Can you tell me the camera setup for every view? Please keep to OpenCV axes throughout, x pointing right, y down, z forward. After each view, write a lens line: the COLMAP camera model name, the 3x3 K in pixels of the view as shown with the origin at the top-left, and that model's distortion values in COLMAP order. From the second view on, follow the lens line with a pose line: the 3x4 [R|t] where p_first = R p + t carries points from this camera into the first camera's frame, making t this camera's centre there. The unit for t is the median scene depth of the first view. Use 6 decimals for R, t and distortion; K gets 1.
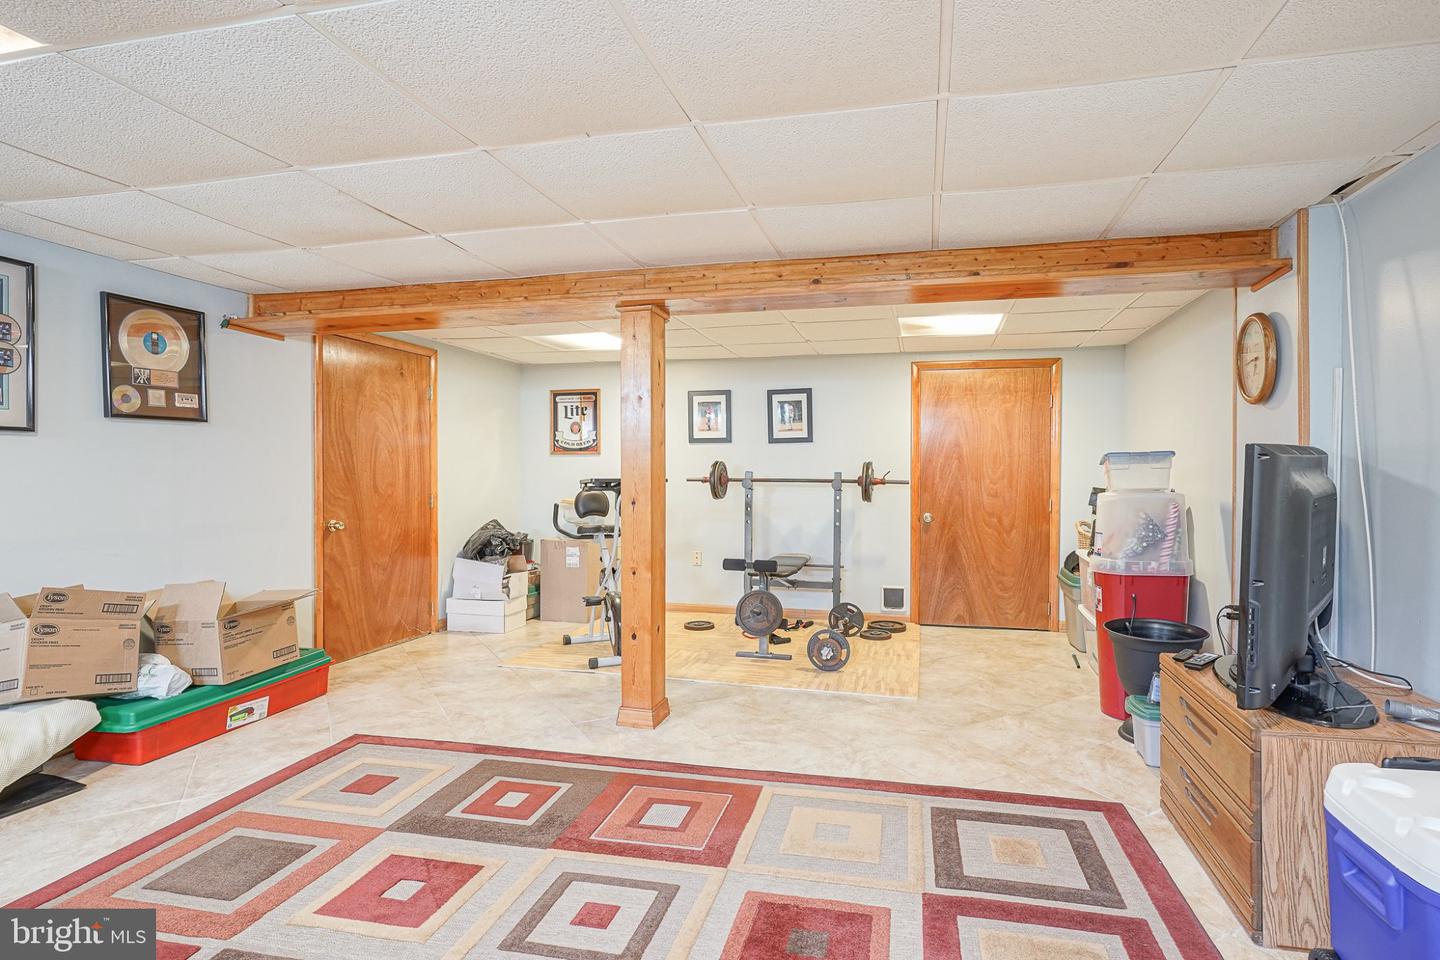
lens RADIAL K [[730.7, 0, 720.0], [0, 730.7, 480.0], [0, 0, 1]] dist [-0.004369, 0.000191]
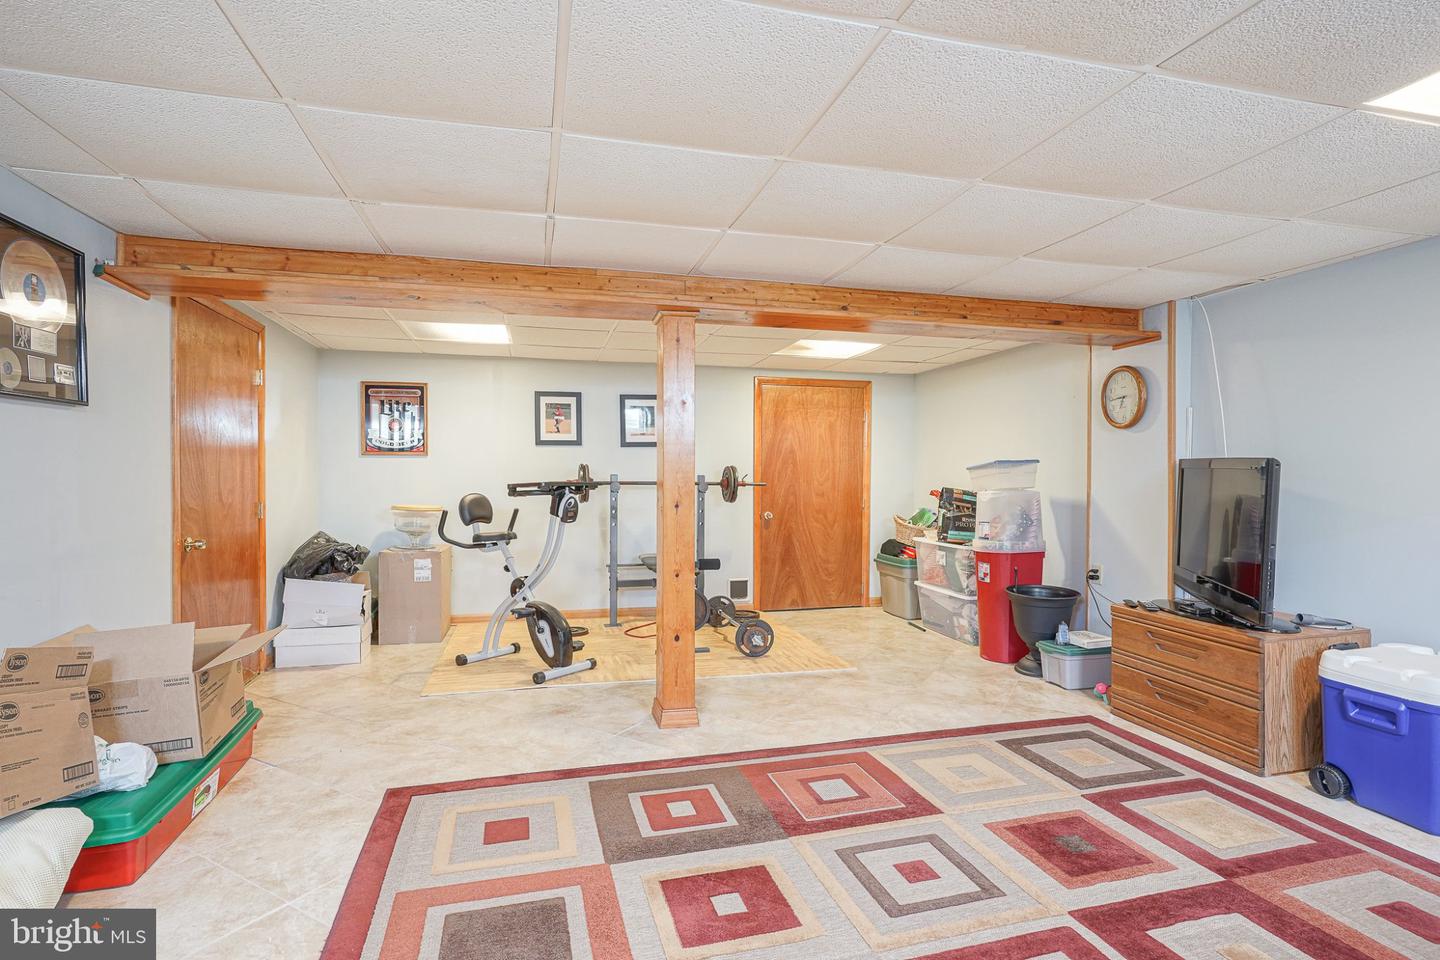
lens RADIAL K [[720.4, 0, 720.0], [0, 720.4, 480.0], [0, 0, 1]] dist [-0.006070, 0.002478]
pose [[0.884590, -0.003071, 0.466359, -0.516707], [0.004954, 0.999984, -0.002812, -0.001018], [-0.466343, 0.004798, 0.884591, 0.088564]]
